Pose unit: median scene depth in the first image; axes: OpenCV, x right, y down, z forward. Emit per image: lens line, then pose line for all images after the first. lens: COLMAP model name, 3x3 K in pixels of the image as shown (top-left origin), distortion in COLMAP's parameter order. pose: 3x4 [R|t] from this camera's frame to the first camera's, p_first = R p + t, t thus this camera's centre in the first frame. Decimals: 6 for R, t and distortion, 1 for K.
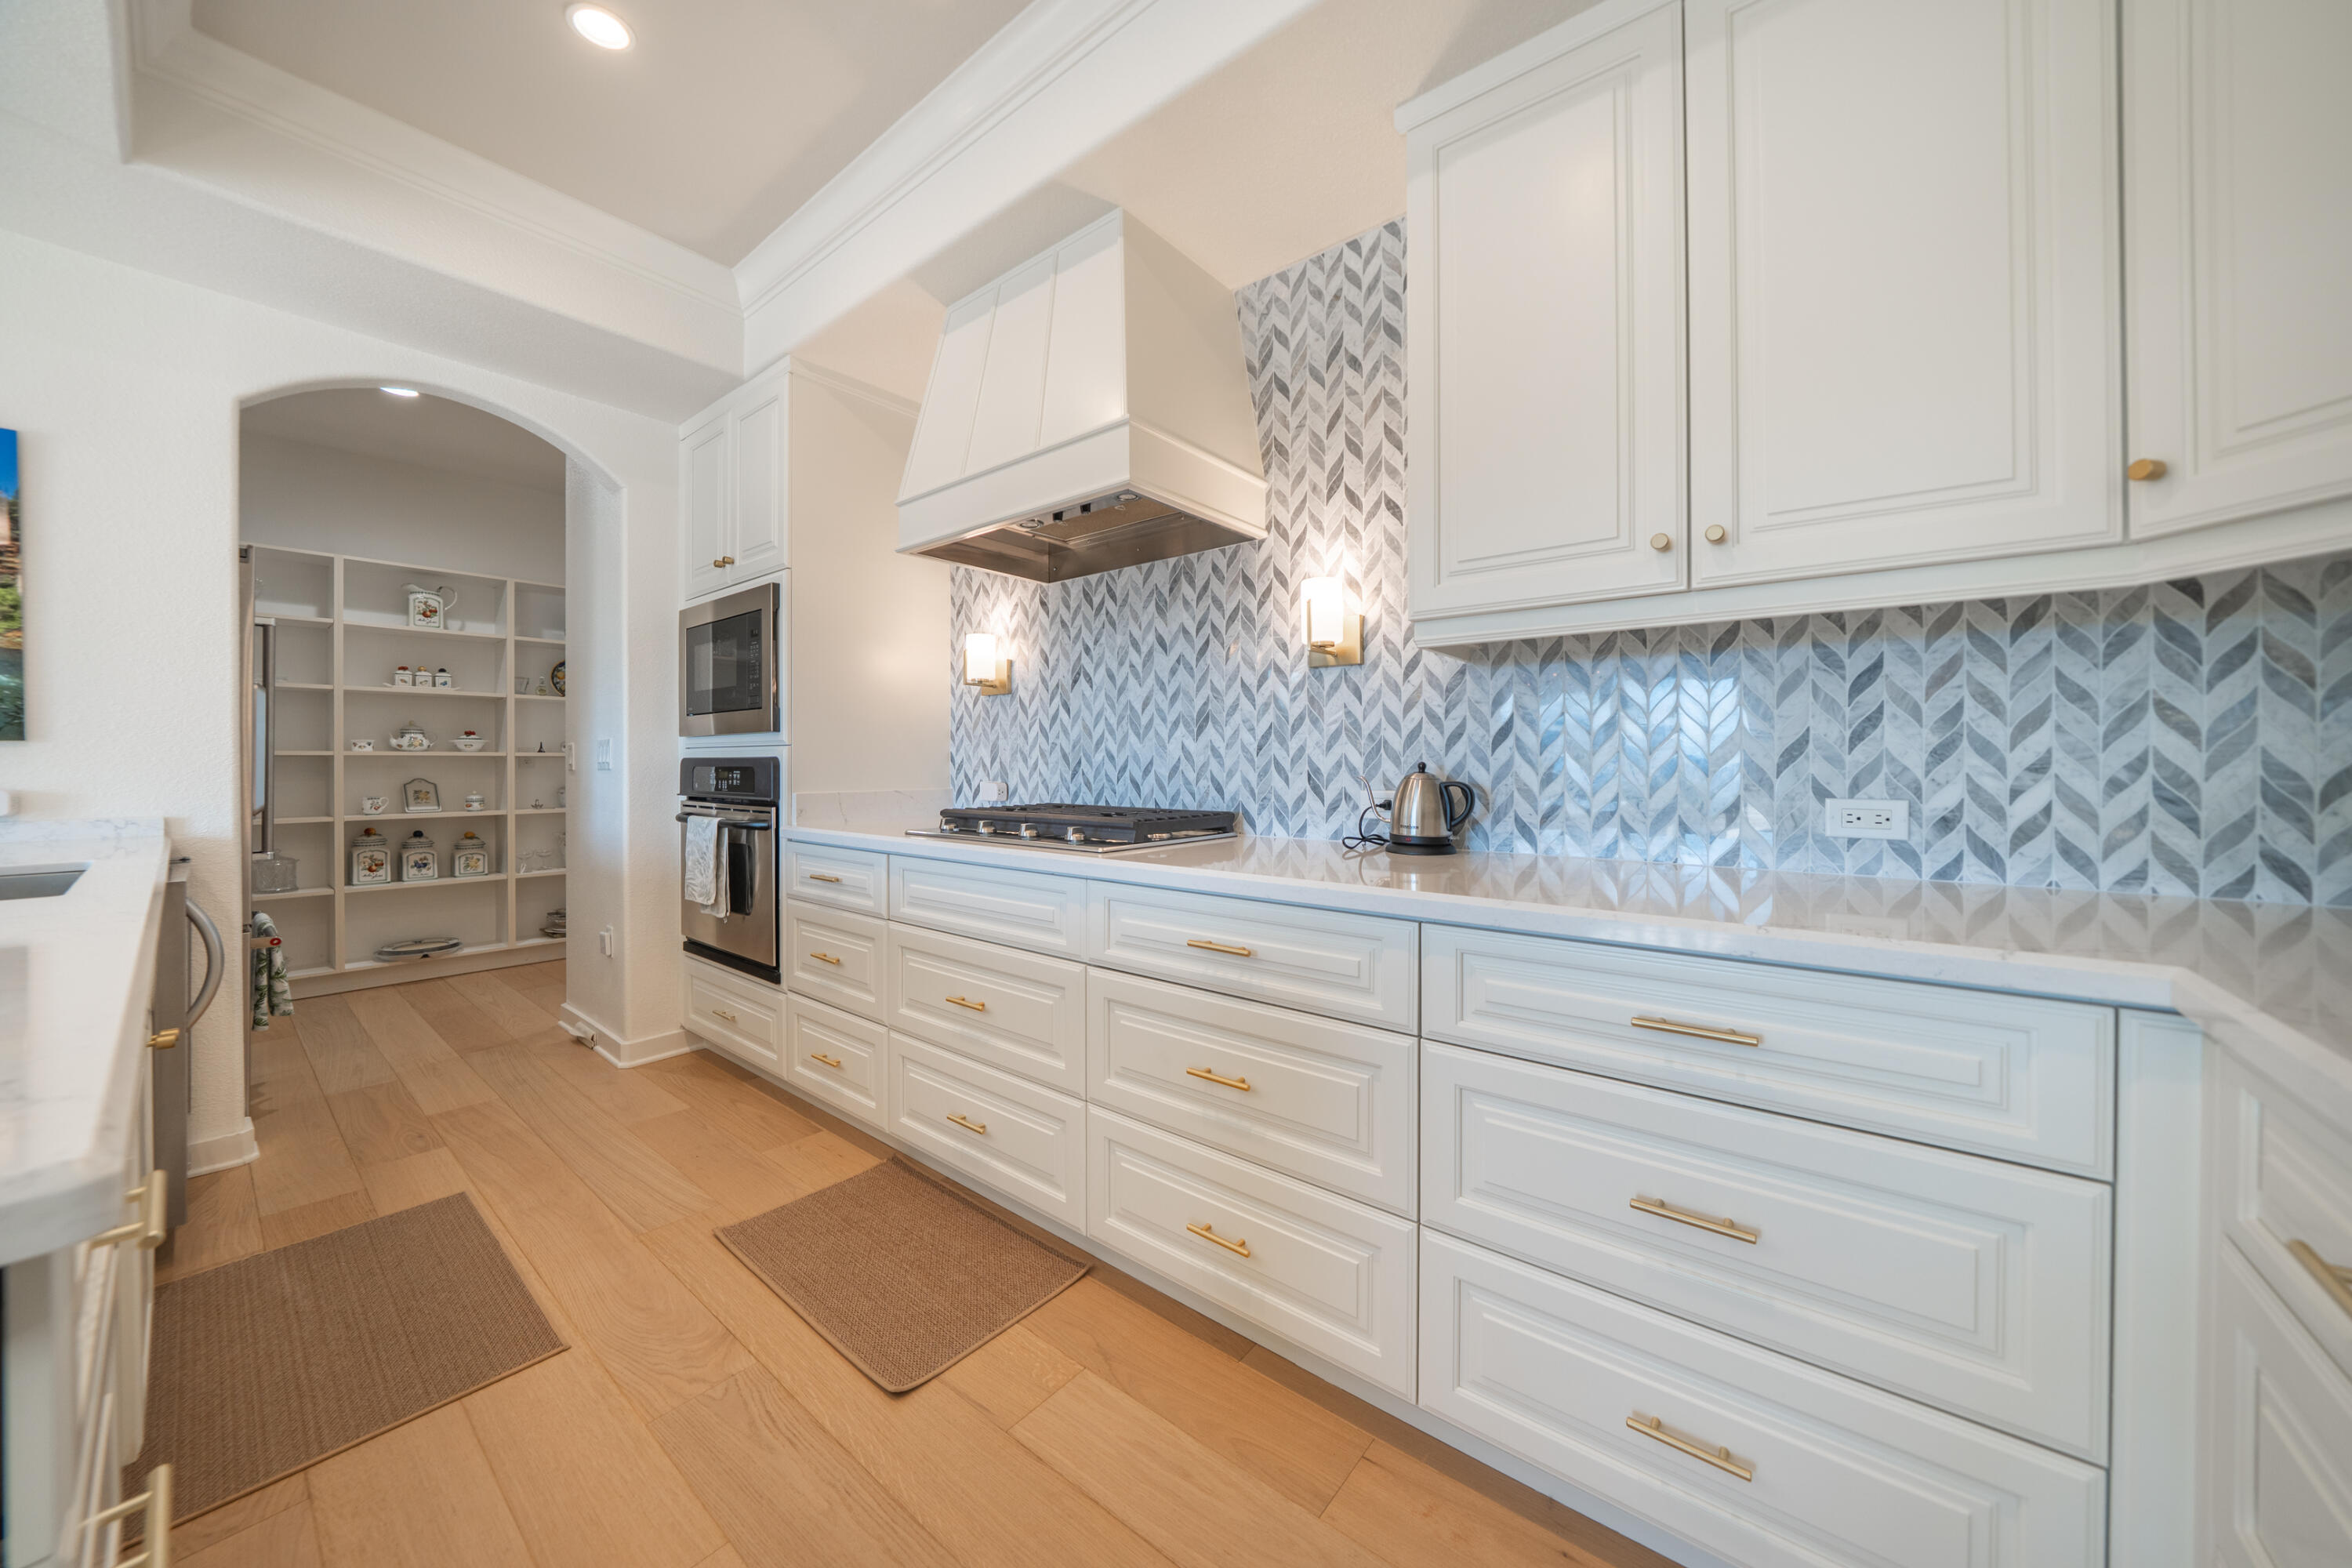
lens RADIAL K [[814.5, 0, 1174.9], [0, 814.5, 757.7], [0, 0, 1]] dist [-0.009046, -0.000097]
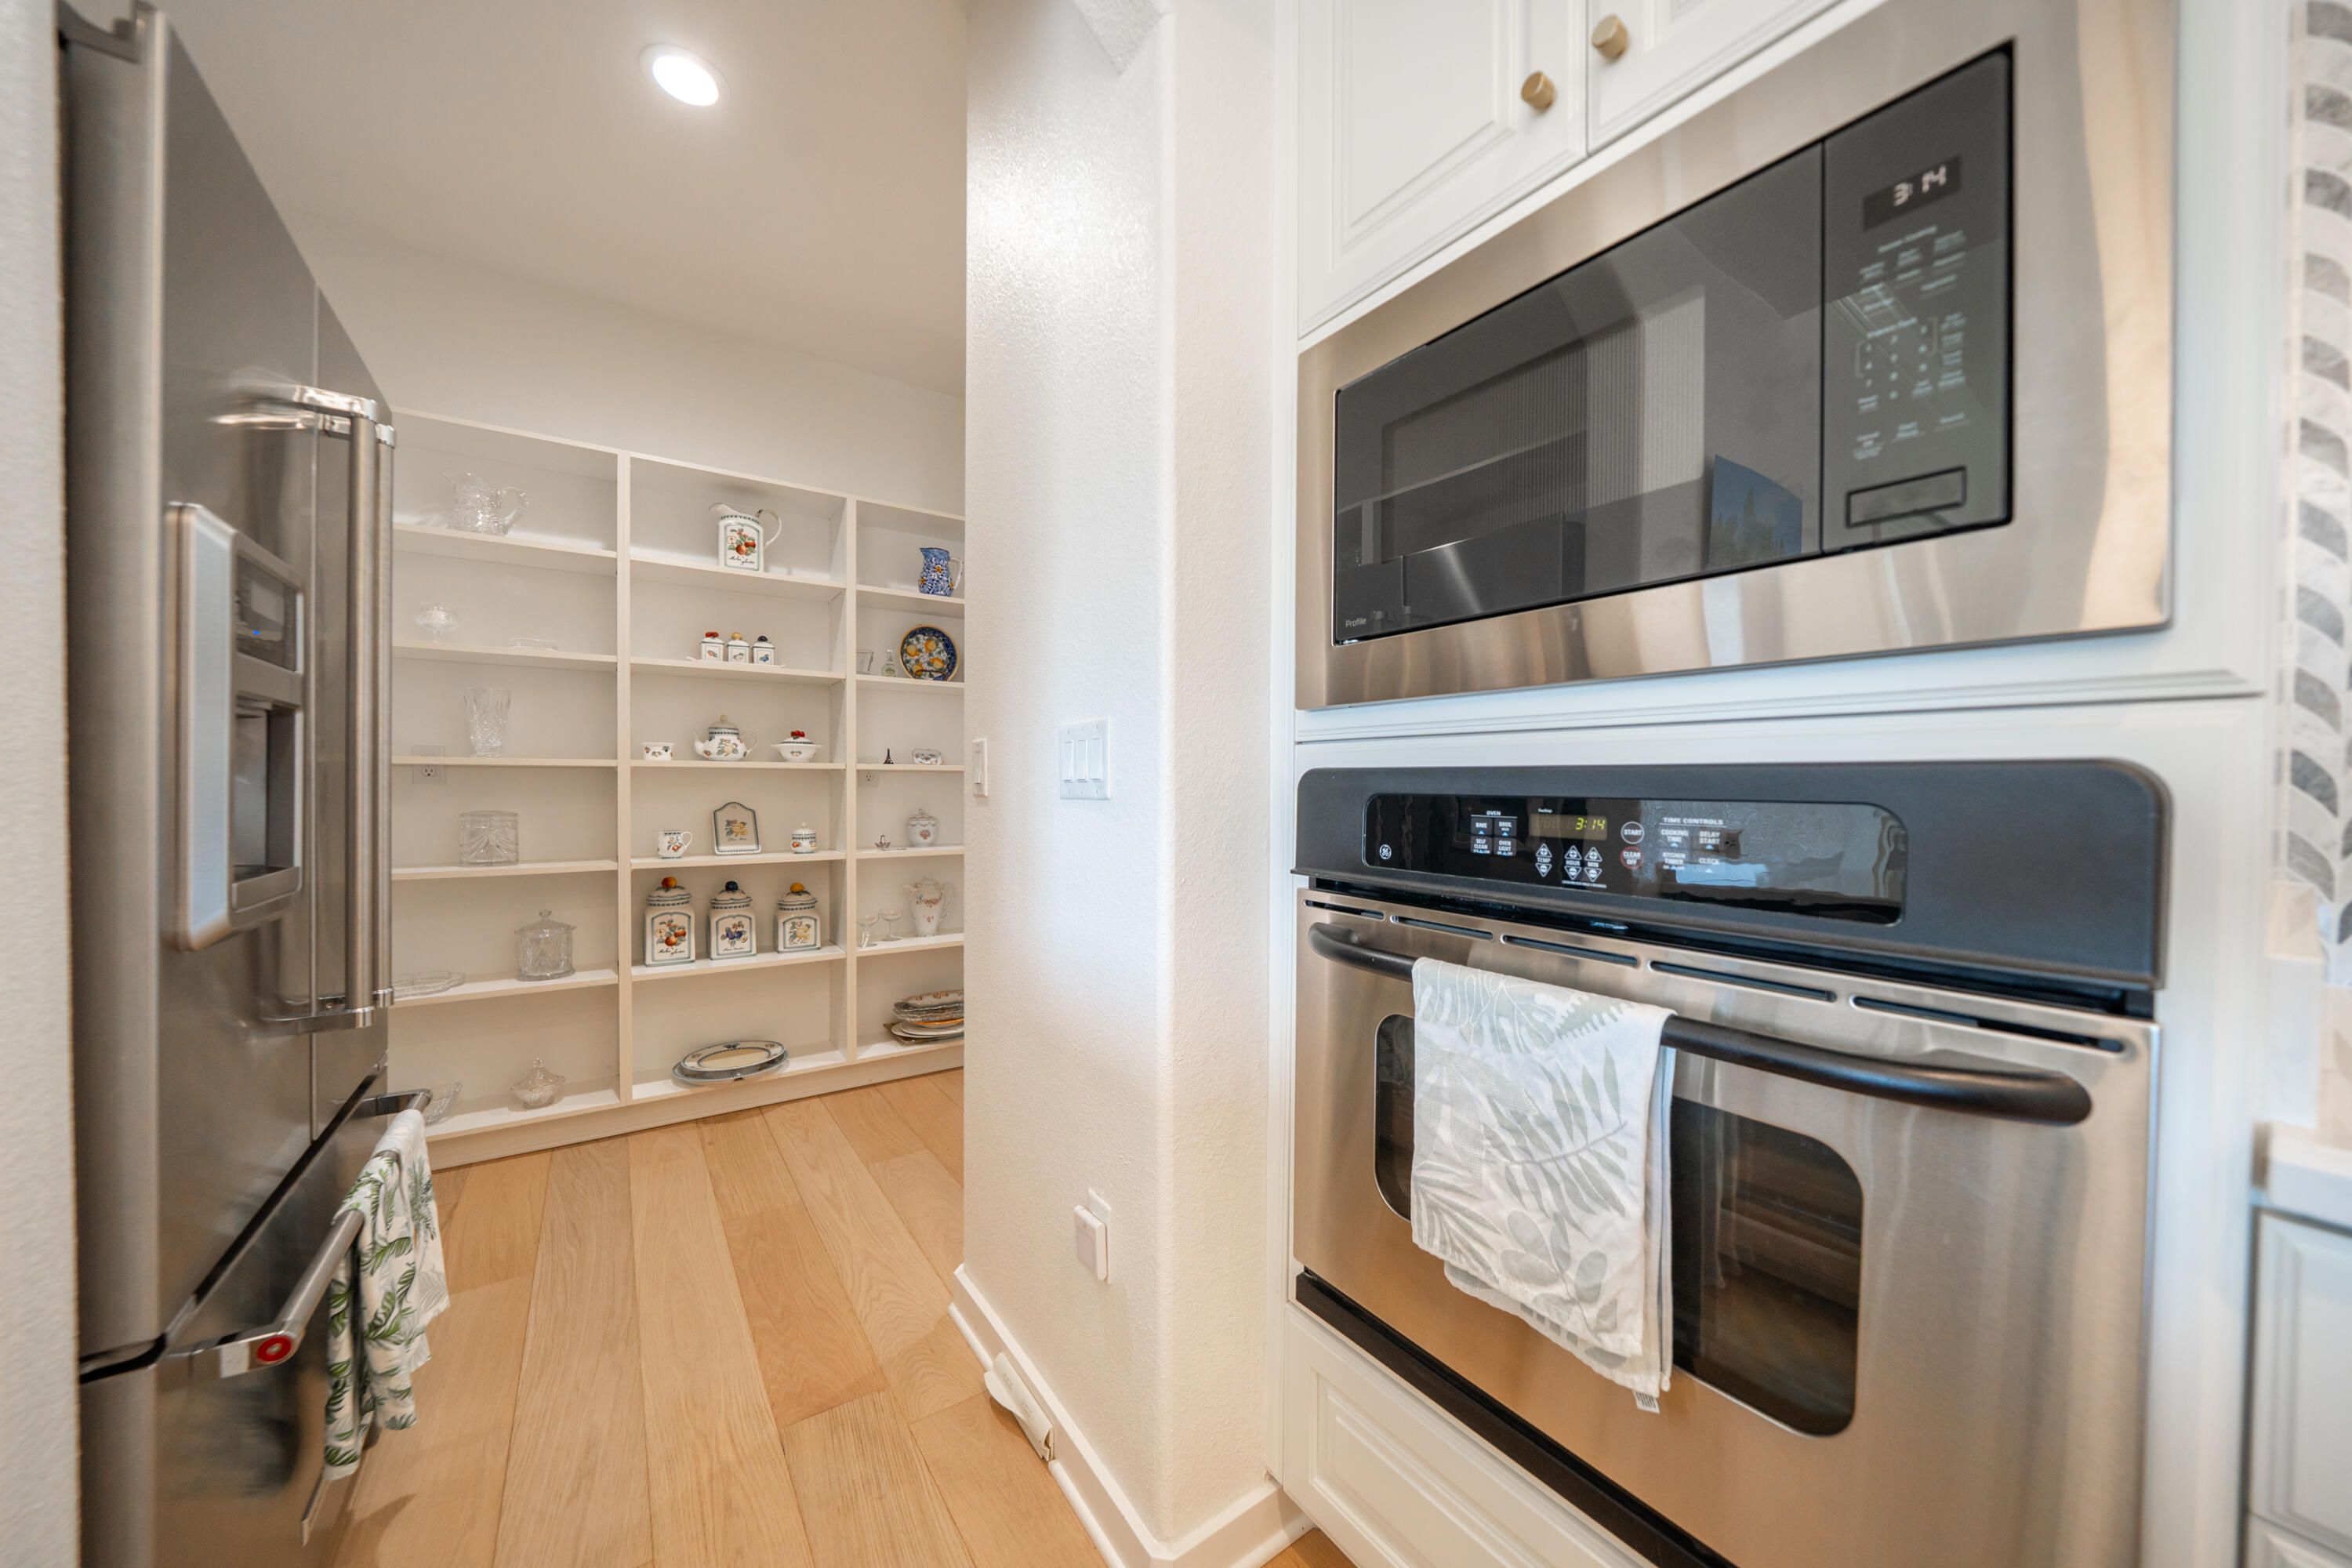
lens RADIAL K [[814.6, 0, 1176.0], [0, 814.6, 784.0], [0, 0, 1]] dist [-0.000200, -0.000148]
pose [[0.961177, 0.008314, -0.275807, -0.410116], [-0.005783, 0.999933, 0.009987, 0.001914], [0.275871, -0.008004, 0.961161, 0.467354]]
